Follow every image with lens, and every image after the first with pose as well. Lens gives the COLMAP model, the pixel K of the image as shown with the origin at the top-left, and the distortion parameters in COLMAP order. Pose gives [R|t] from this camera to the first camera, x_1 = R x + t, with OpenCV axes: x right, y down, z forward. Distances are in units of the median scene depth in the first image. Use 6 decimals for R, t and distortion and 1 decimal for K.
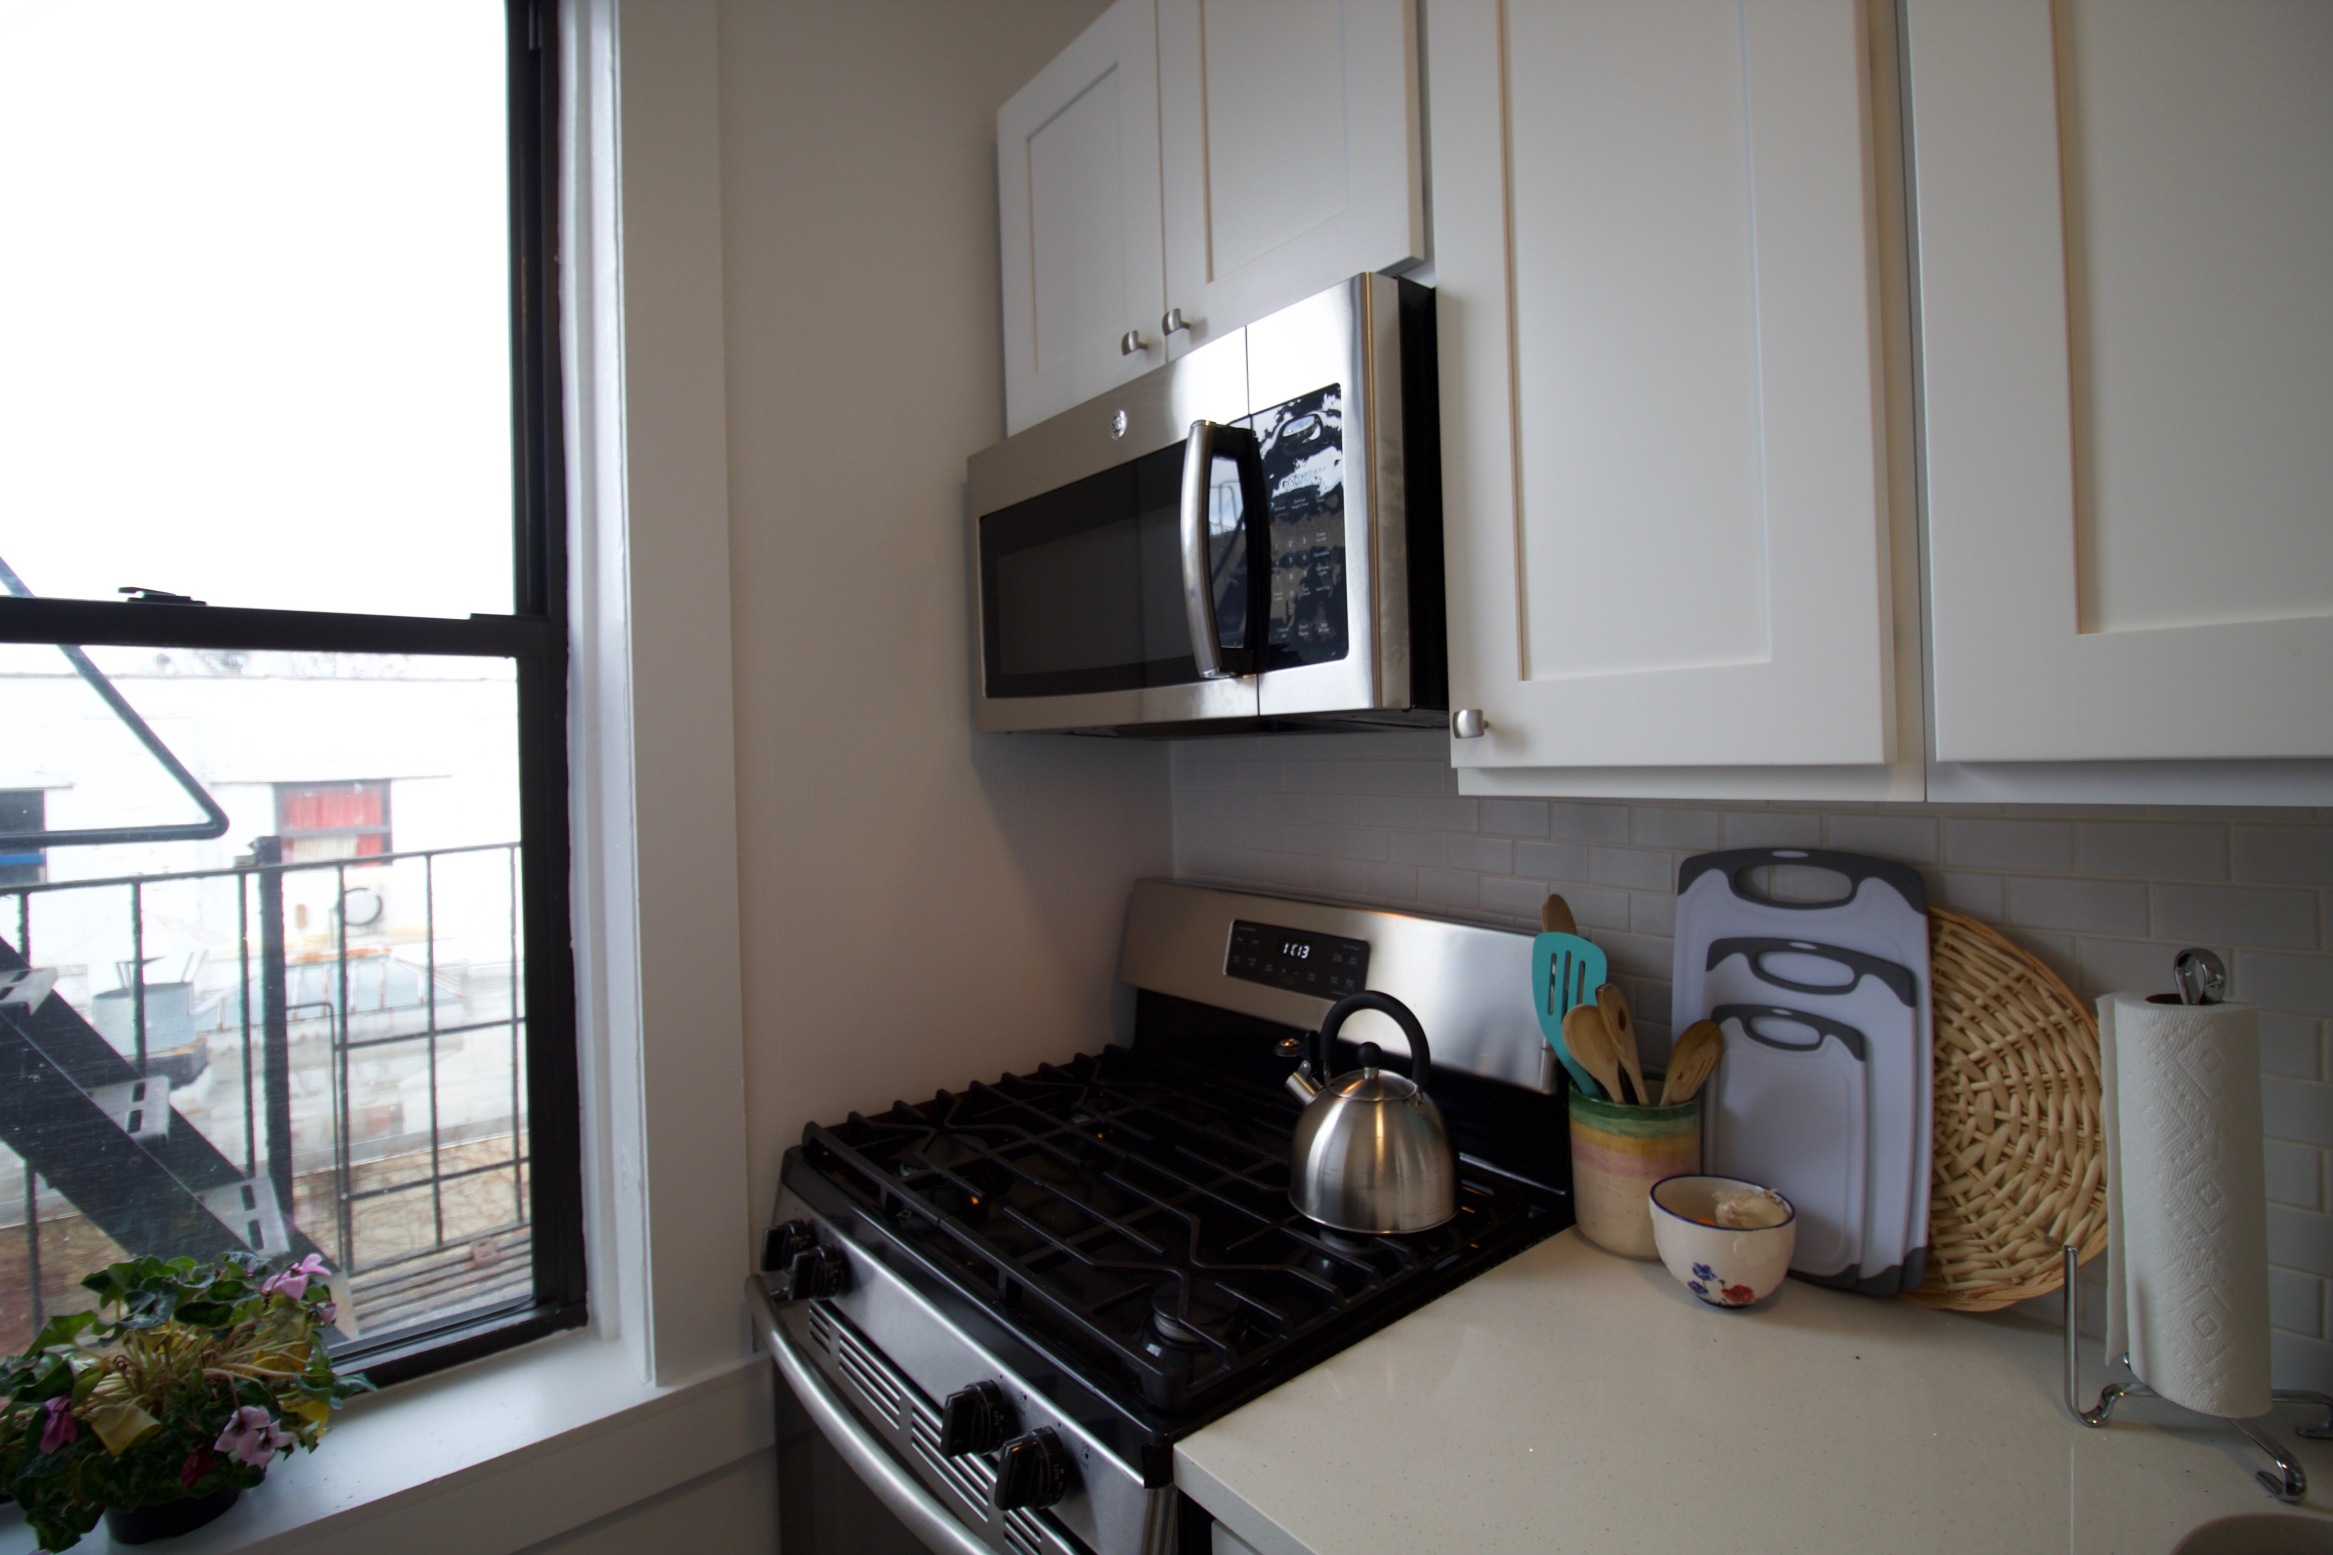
lens RADIAL K [[1082.1, 0, 1168.8], [0, 1082.1, 754.5], [0, 0, 1]] dist [0.003728, -0.015960]
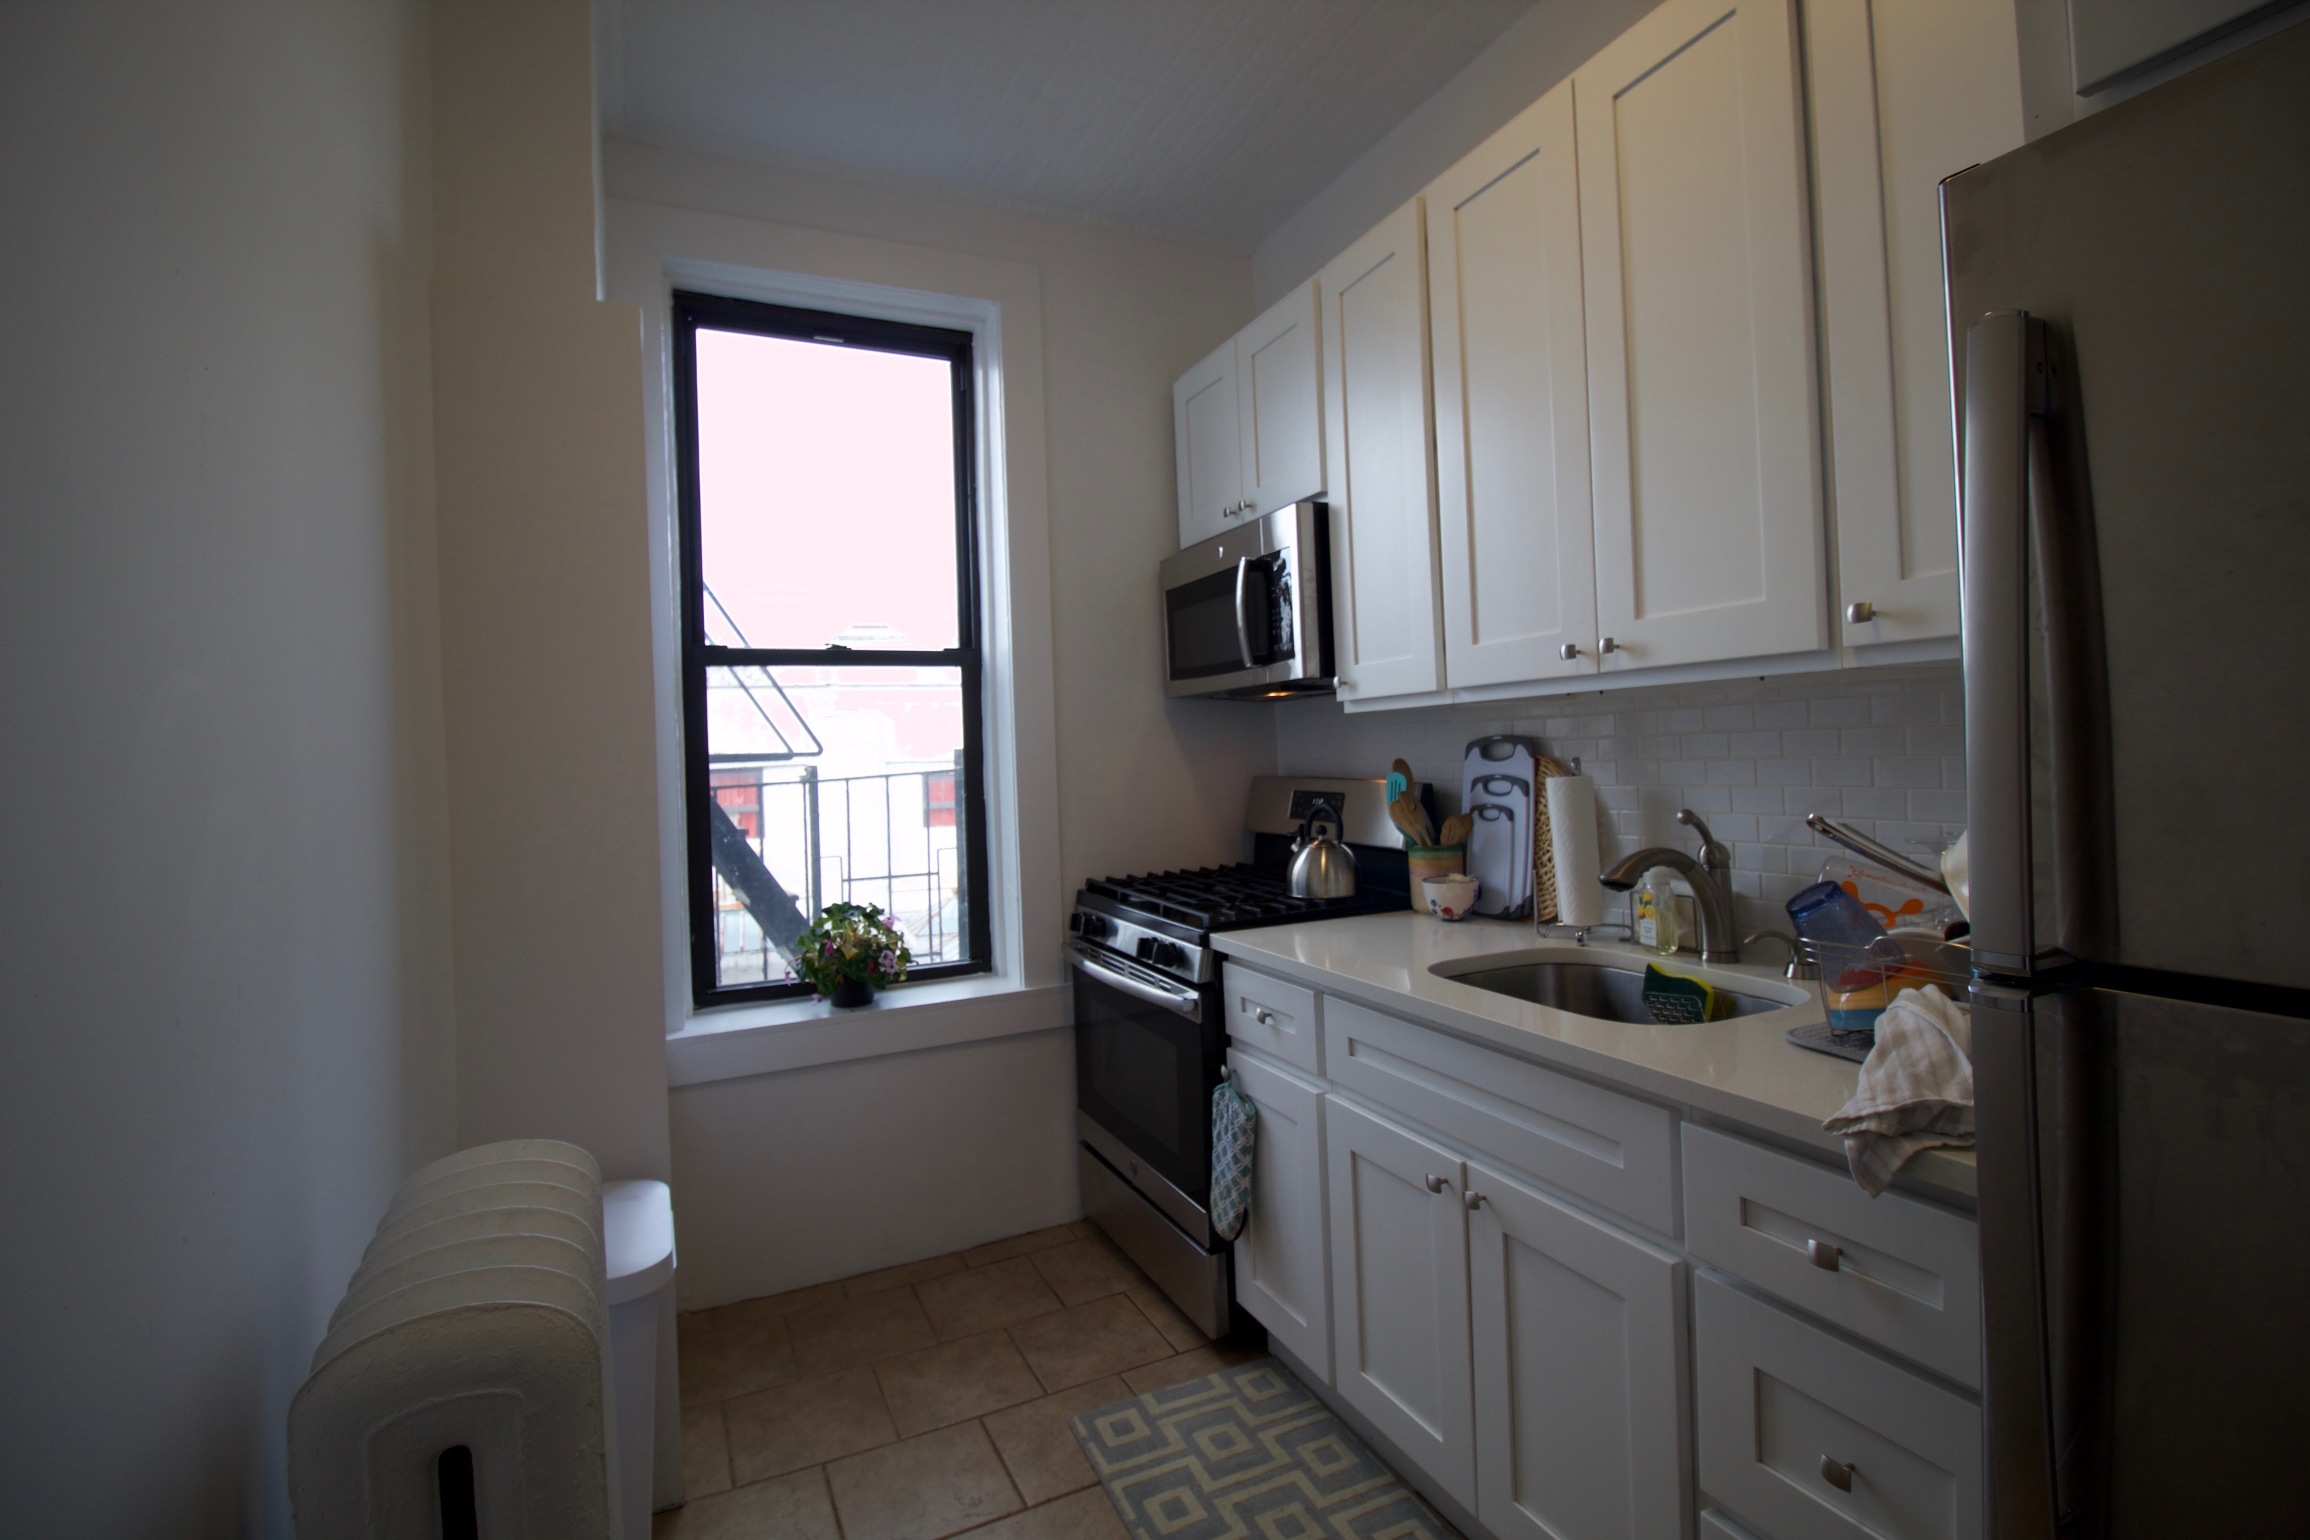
lens RADIAL K [[1071.4, 0, 1157.3], [0, 1071.4, 747.2], [0, 0, 1]] dist [0.003728, -0.015960]
pose [[0.967413, -0.010168, -0.252998, 0.422238], [0.010594, 0.999944, 0.000324, 0.097005], [0.252980, -0.002994, 0.967467, -1.267251]]
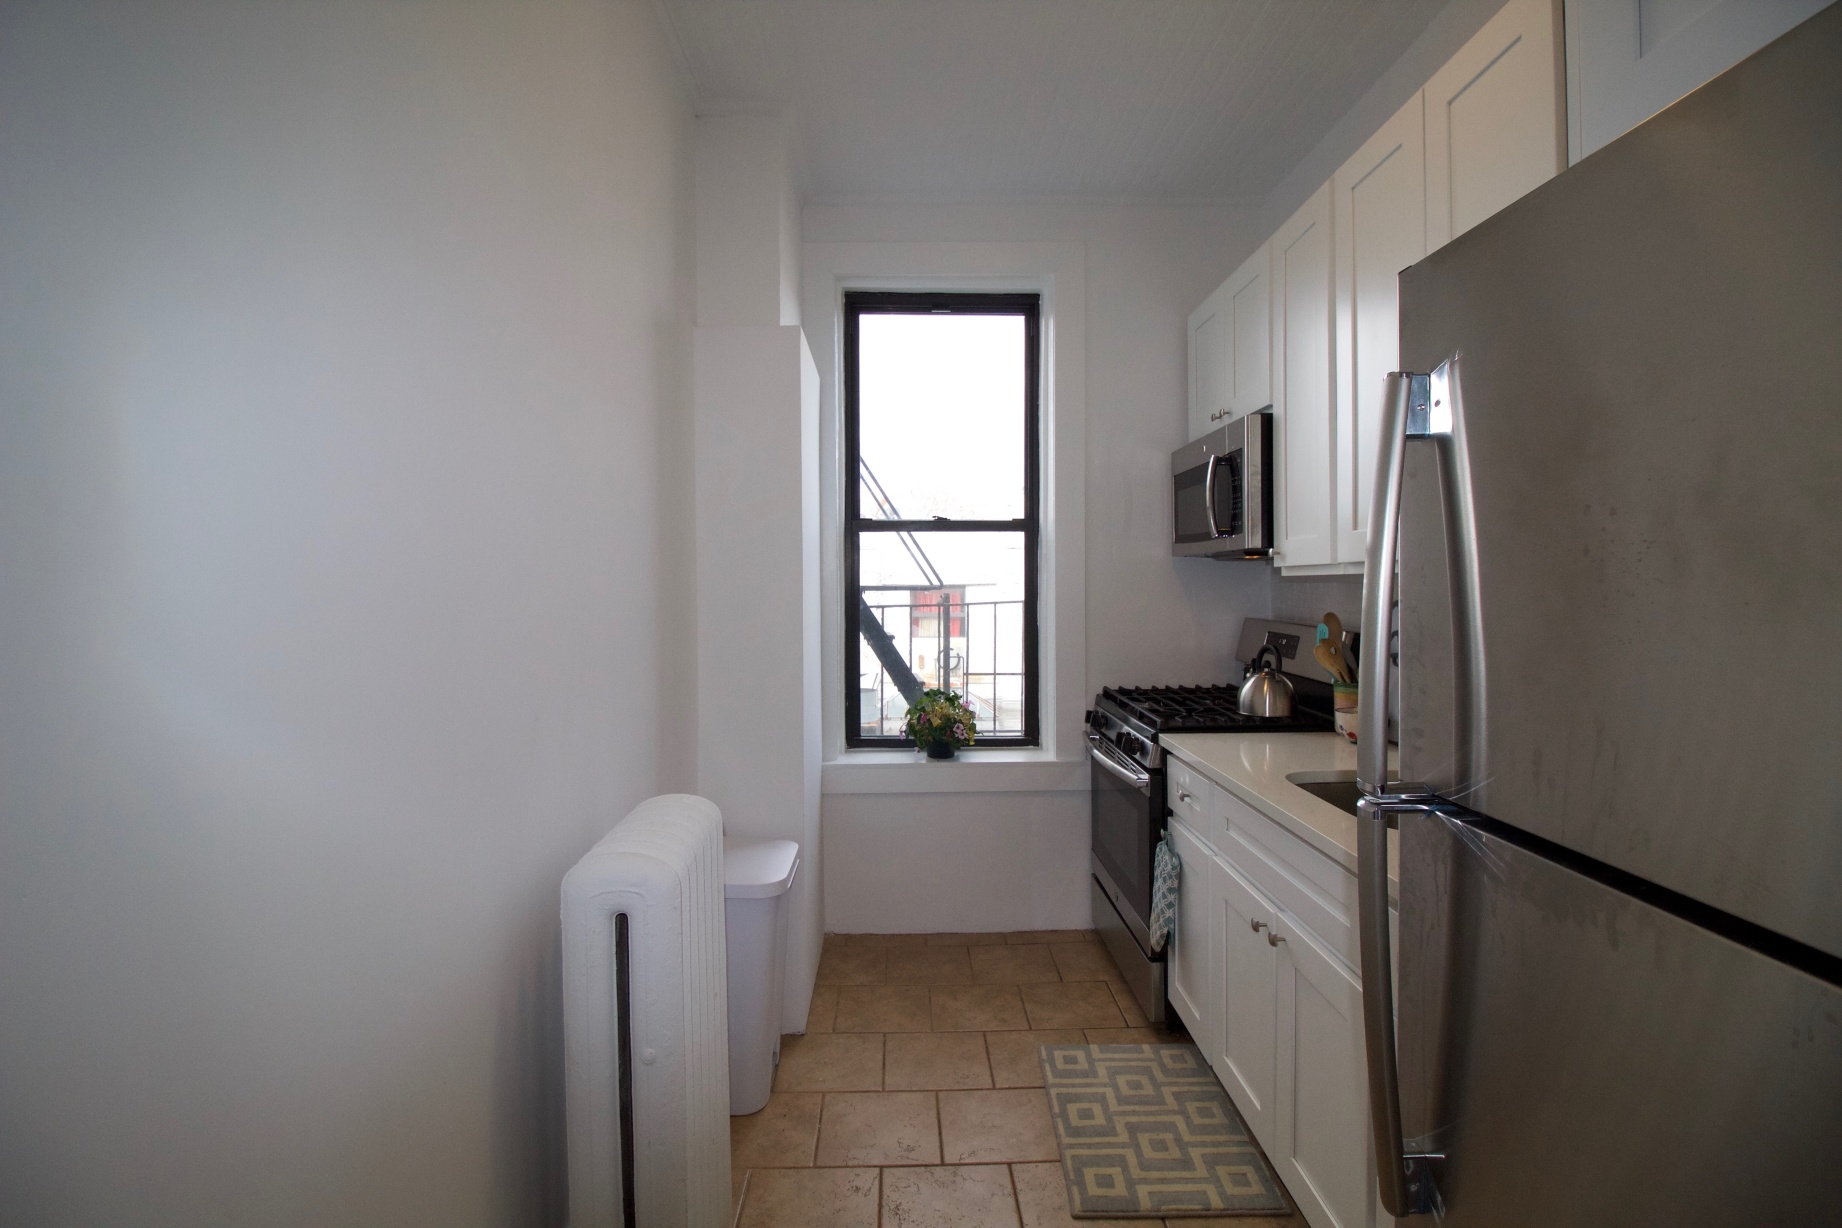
lens RADIAL K [[854.4, 0, 922.8], [0, 854.4, 595.8], [0, 0, 1]] dist [0.003728, -0.015960]
pose [[0.781769, 0.032334, -0.622730, 0.899695], [-0.017959, 0.999408, 0.029347, 0.036466], [0.623310, -0.011759, 0.781886, -1.413880]]
